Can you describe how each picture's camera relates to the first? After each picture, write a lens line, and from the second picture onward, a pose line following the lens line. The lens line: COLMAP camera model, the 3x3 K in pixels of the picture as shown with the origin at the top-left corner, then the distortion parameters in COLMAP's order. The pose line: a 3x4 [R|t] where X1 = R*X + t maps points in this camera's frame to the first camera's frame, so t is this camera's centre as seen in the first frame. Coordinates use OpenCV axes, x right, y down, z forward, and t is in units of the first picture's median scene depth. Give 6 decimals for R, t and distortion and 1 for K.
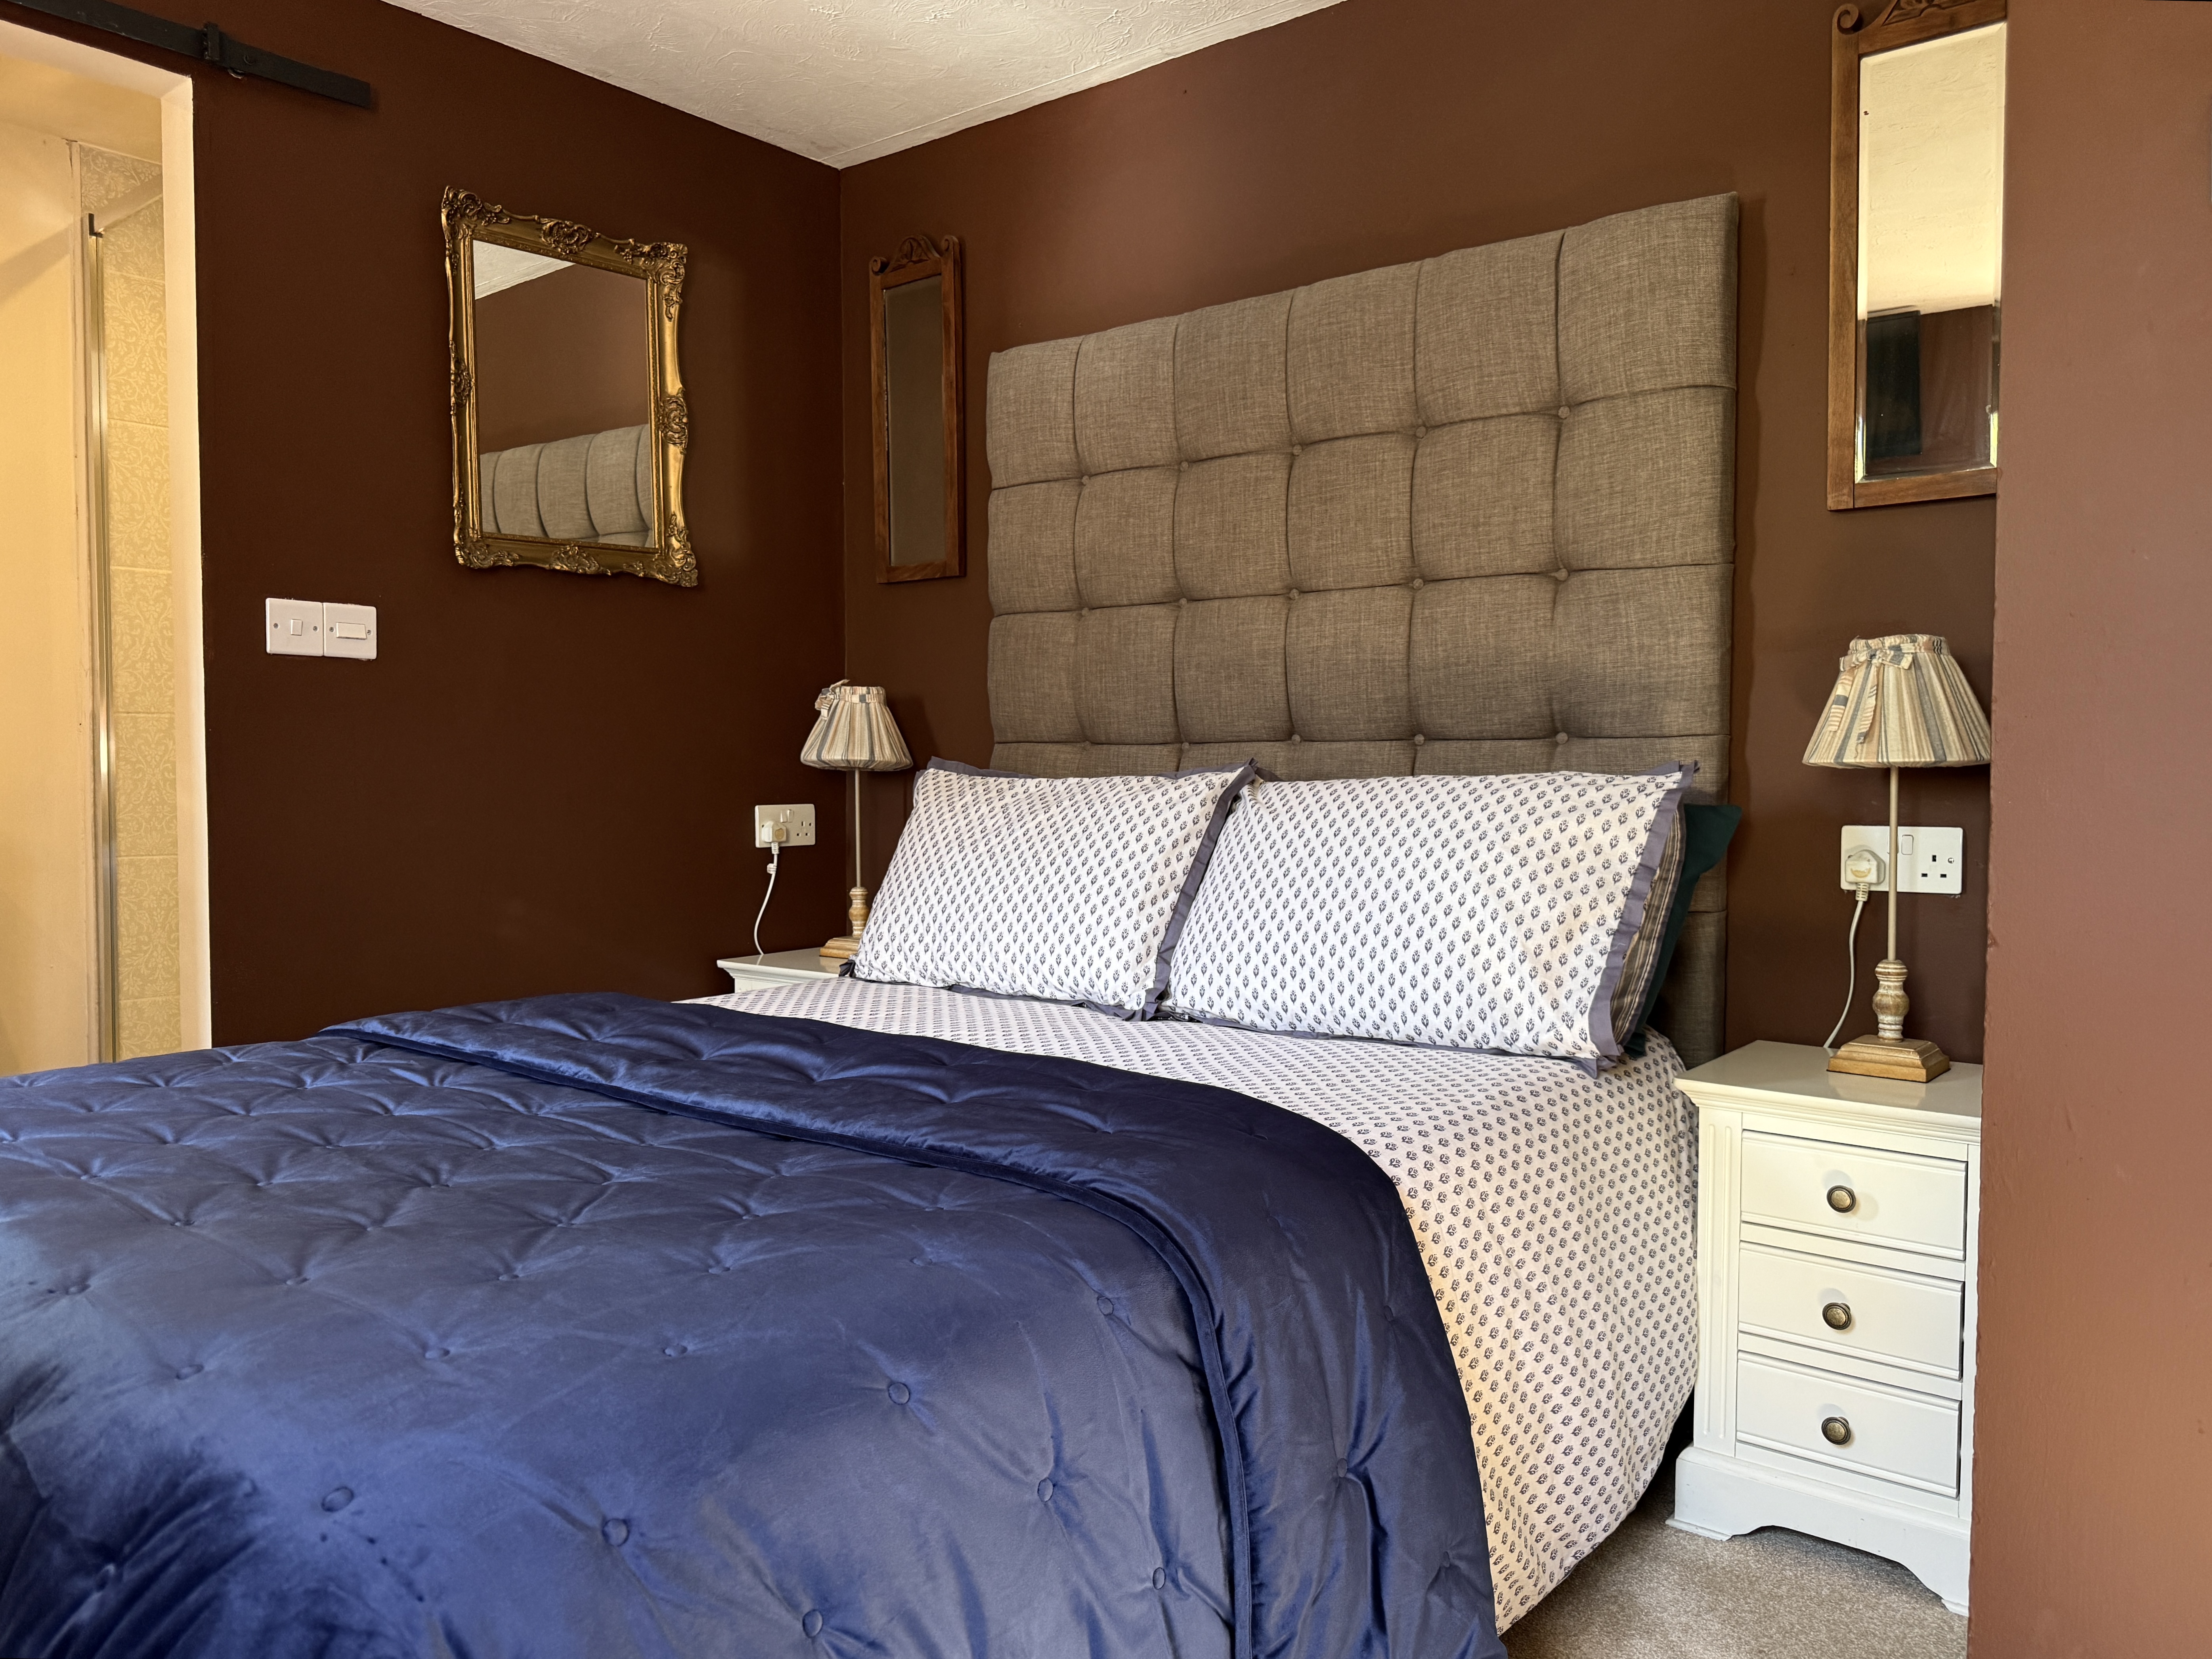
lens RADIAL K [[1549.8, 0, 1063.2], [0, 1549.8, 829.7], [0, 0, 1]] dist [0.119761, -0.173990]
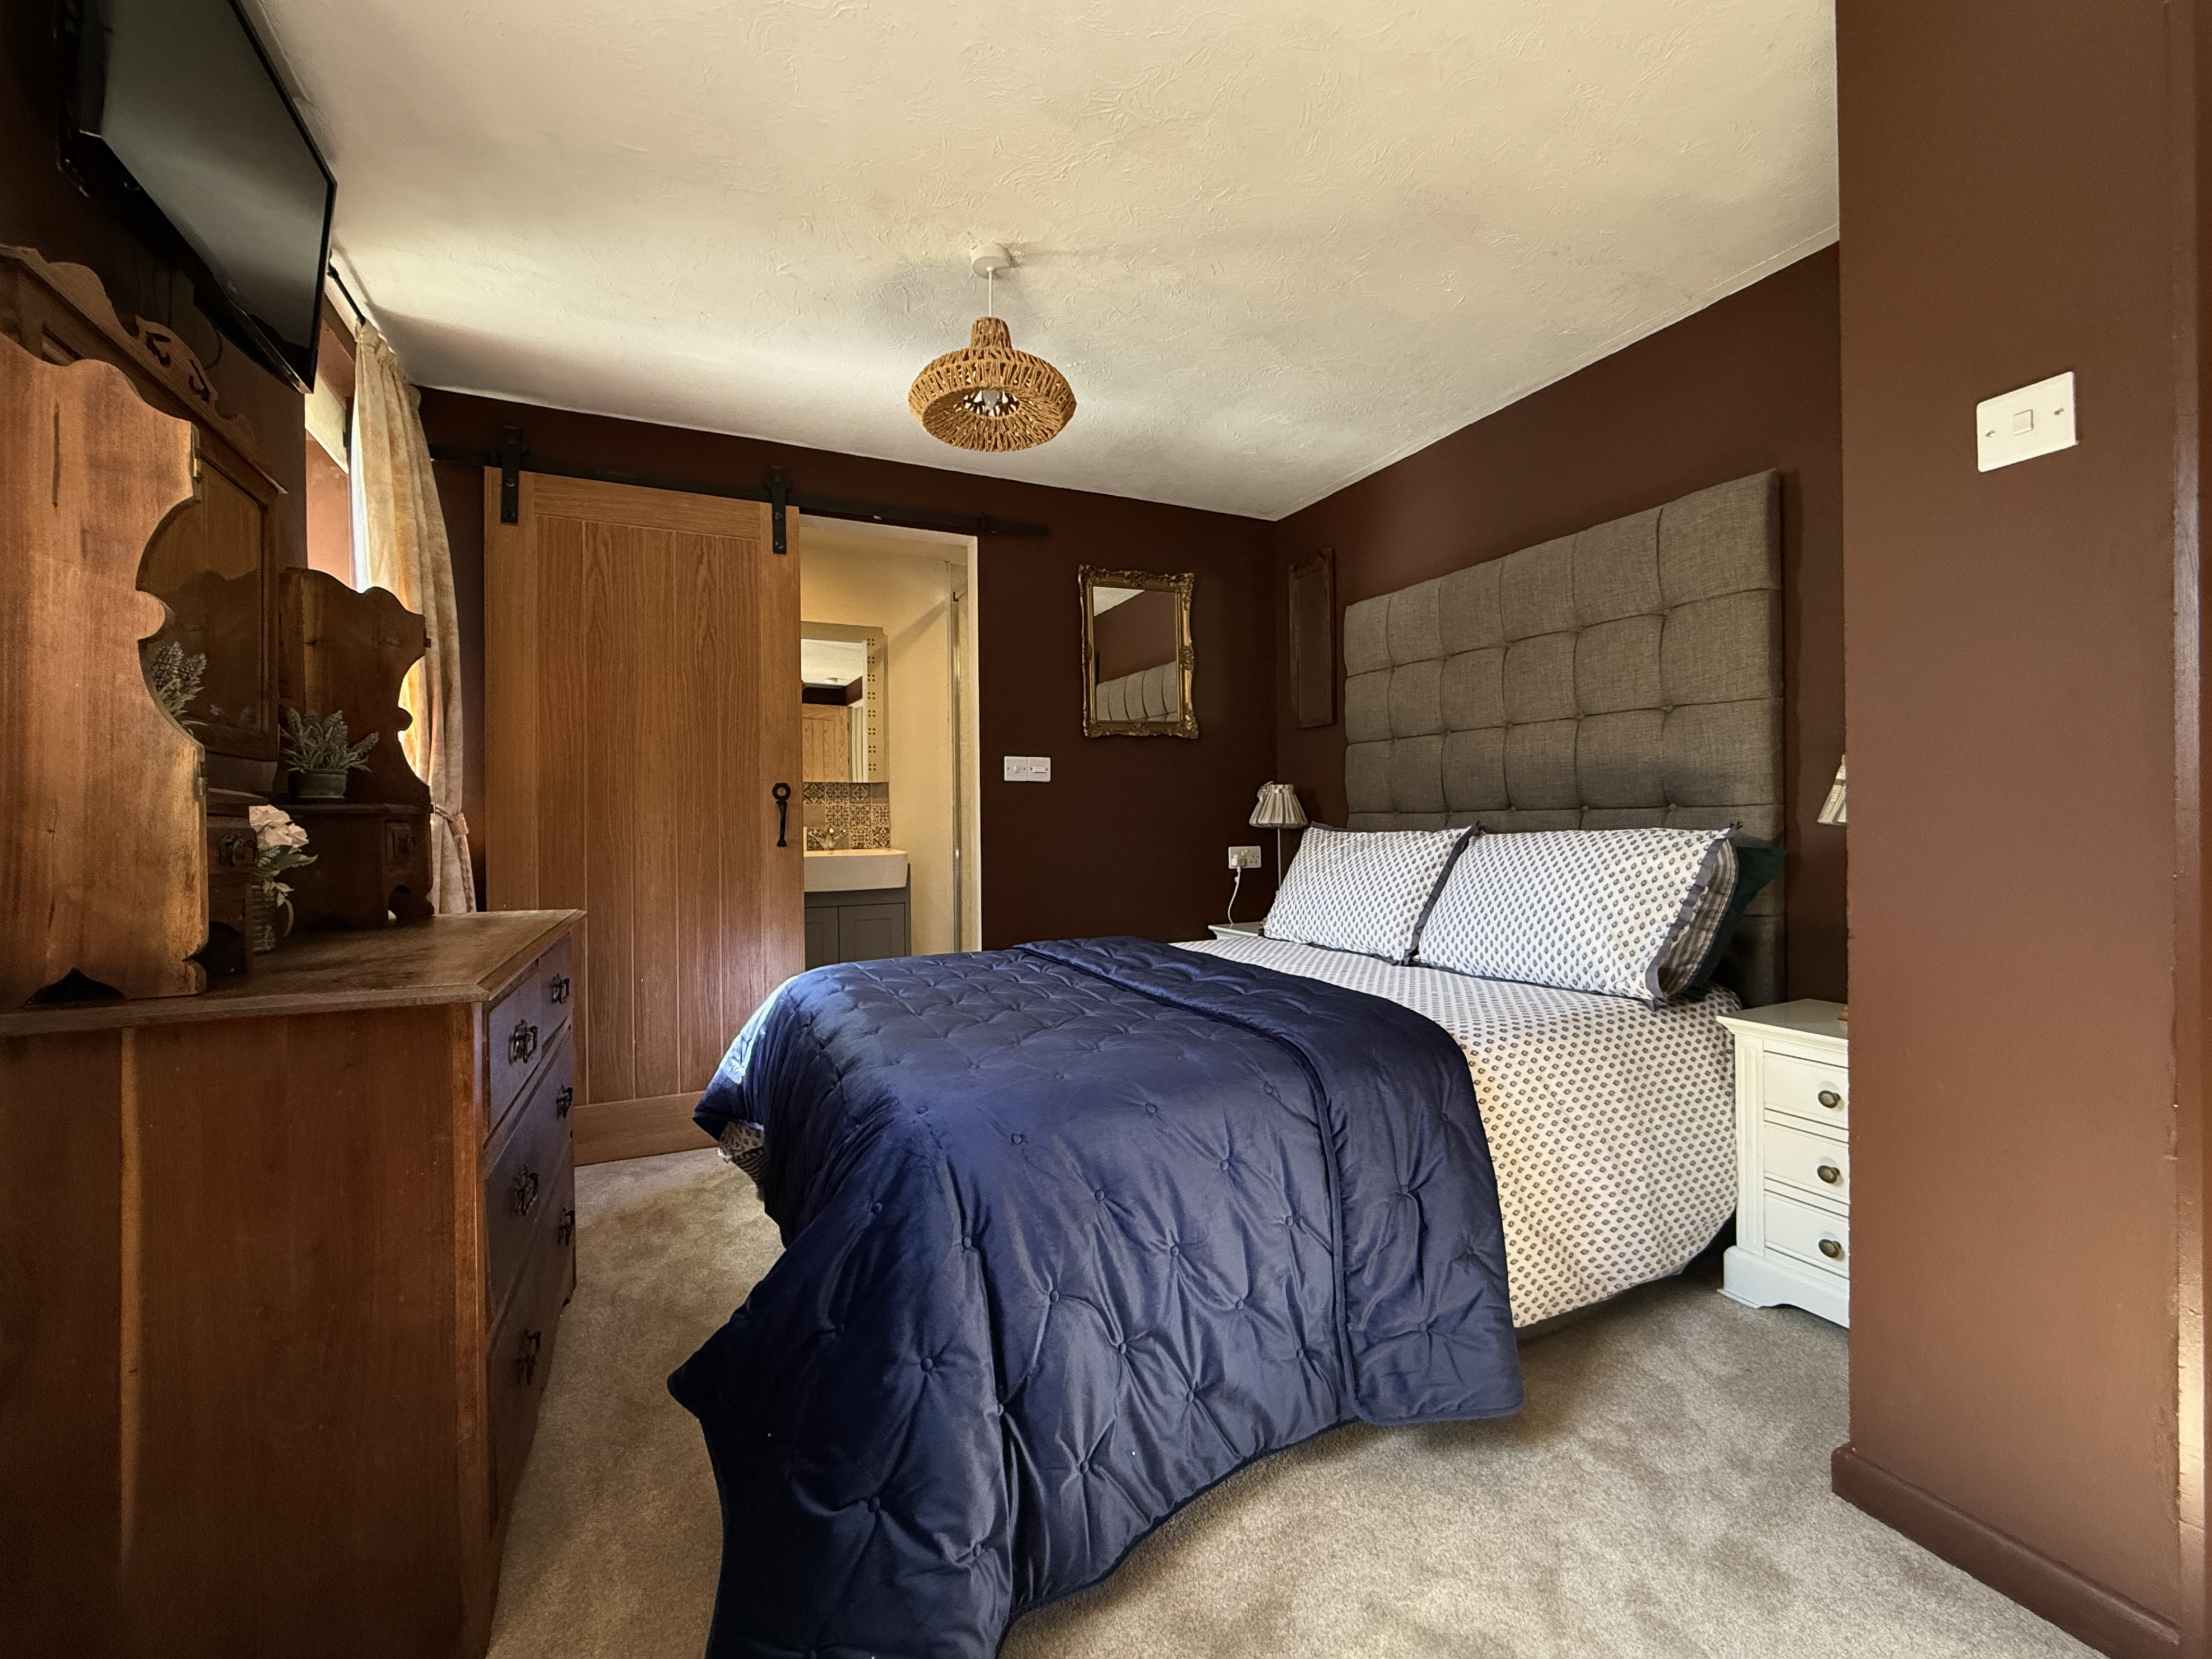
lens RADIAL K [[892.5, 0, 1111.8], [0, 892.5, 825.3], [0, 0, 1]] dist [0.006873, -0.000042]
pose [[0.904770, -0.010722, -0.425765, 0.194001], [-0.004924, 0.999353, -0.035630, -0.003337], [0.425871, 0.034333, 0.904132, -0.102656]]
